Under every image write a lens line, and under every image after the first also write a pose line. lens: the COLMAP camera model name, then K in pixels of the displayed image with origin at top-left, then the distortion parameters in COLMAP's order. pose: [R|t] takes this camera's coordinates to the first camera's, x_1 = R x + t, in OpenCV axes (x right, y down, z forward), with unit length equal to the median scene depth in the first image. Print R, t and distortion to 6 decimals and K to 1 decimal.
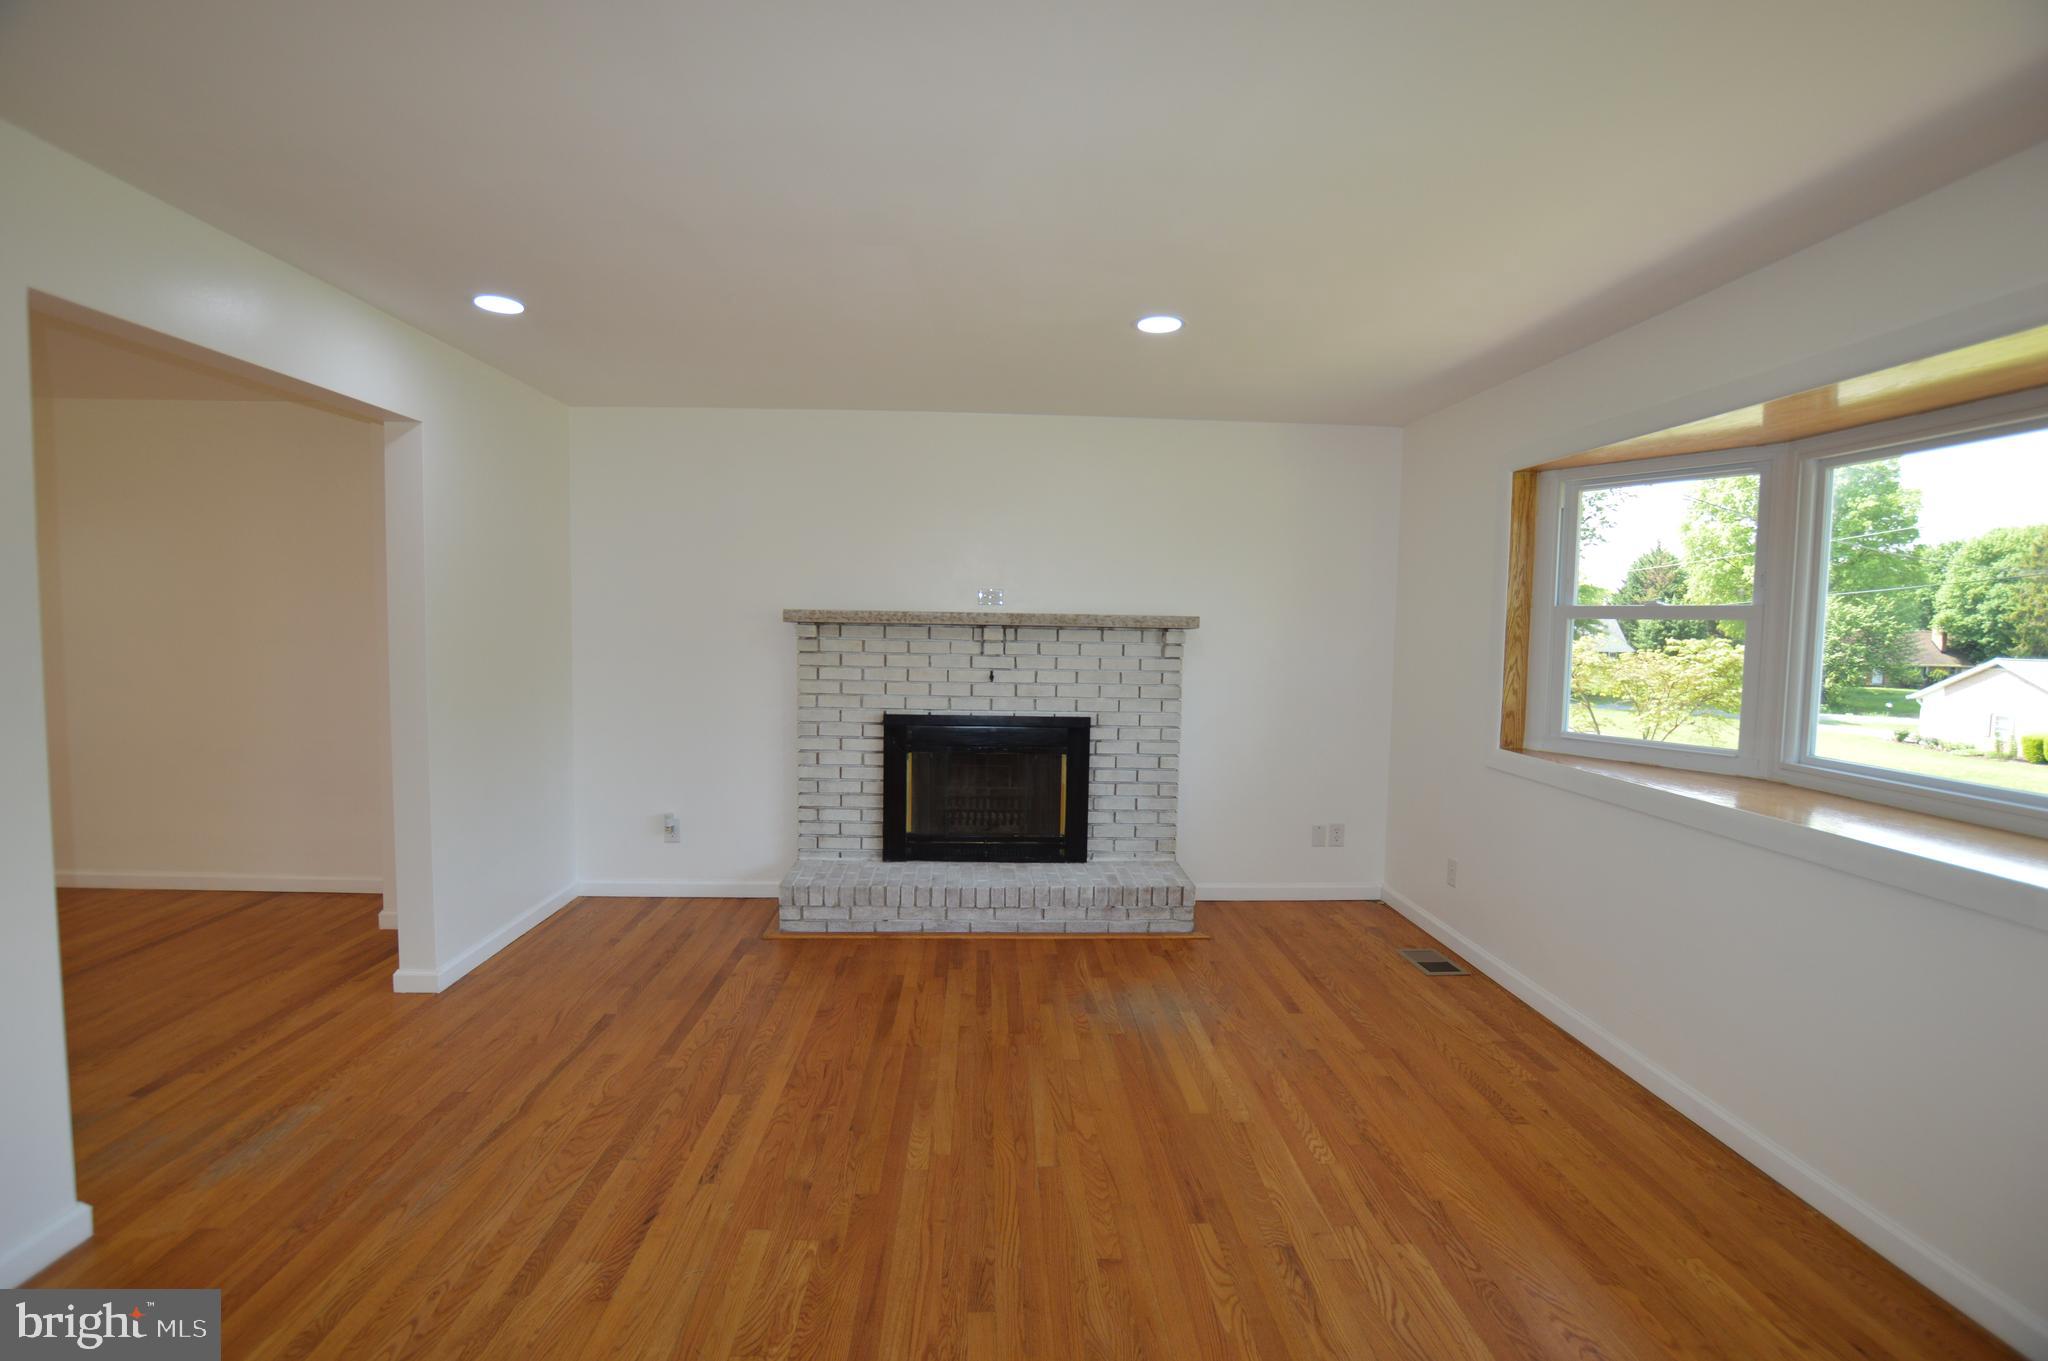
lens RADIAL K [[912.9, 0, 1022.9], [0, 912.9, 680.0], [0, 0, 1]] dist [-0.031784, 0.002258]
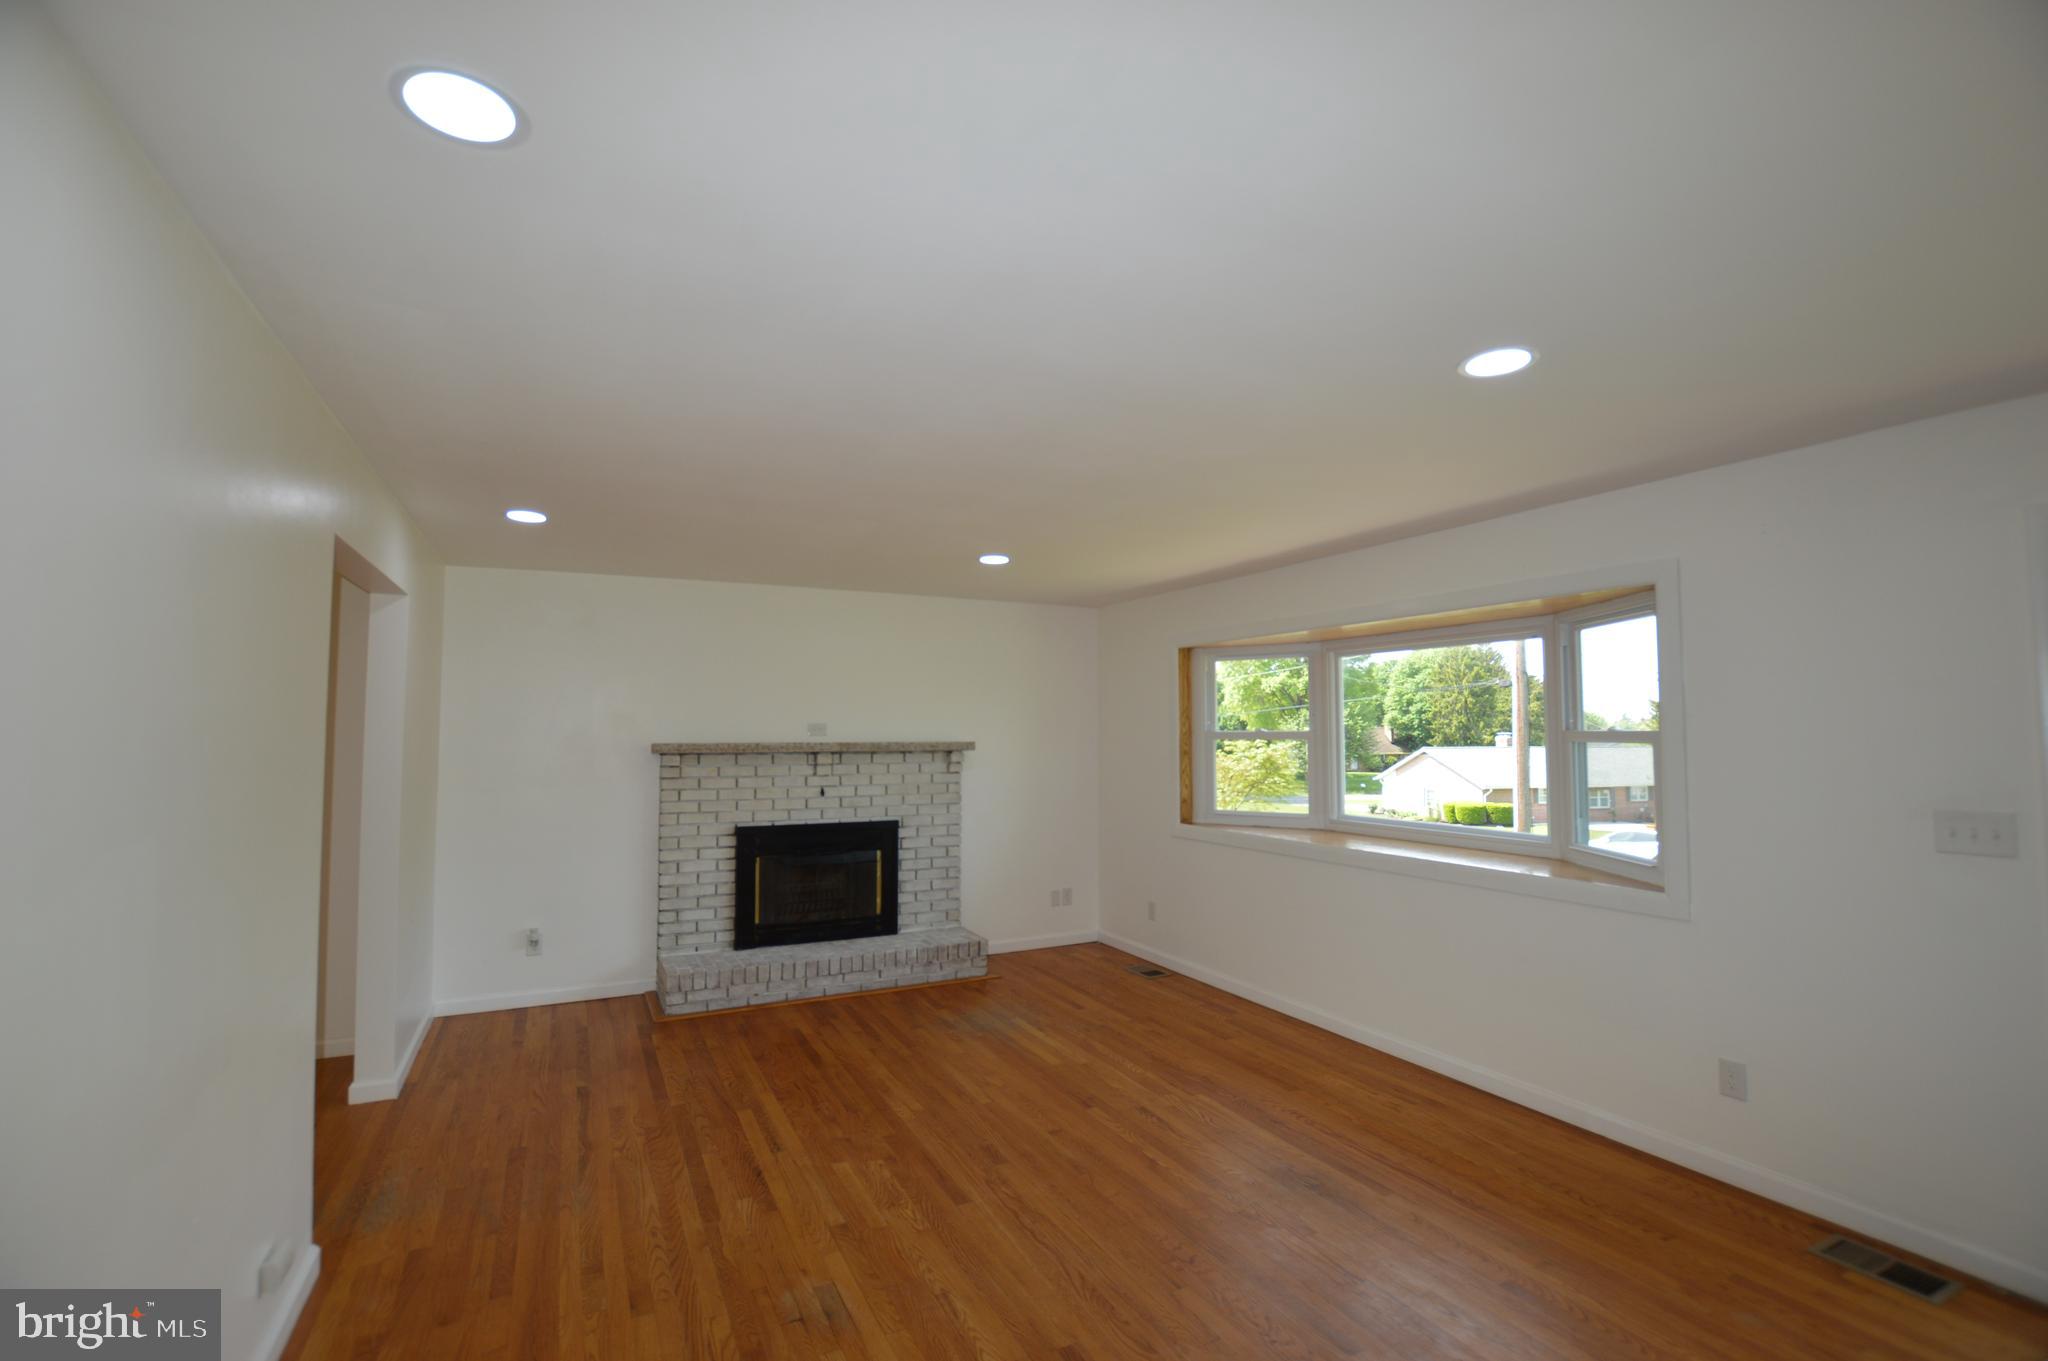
lens RADIAL K [[912.9, 0, 1025.0], [0, 912.9, 683.3], [0, 0, 1]] dist [-0.031784, 0.002258]
pose [[0.911862, 0.003603, 0.410480, -0.366173], [0.043996, 0.993344, -0.106454, -0.008734], [-0.408132, 0.115131, 0.905634, -0.346327]]
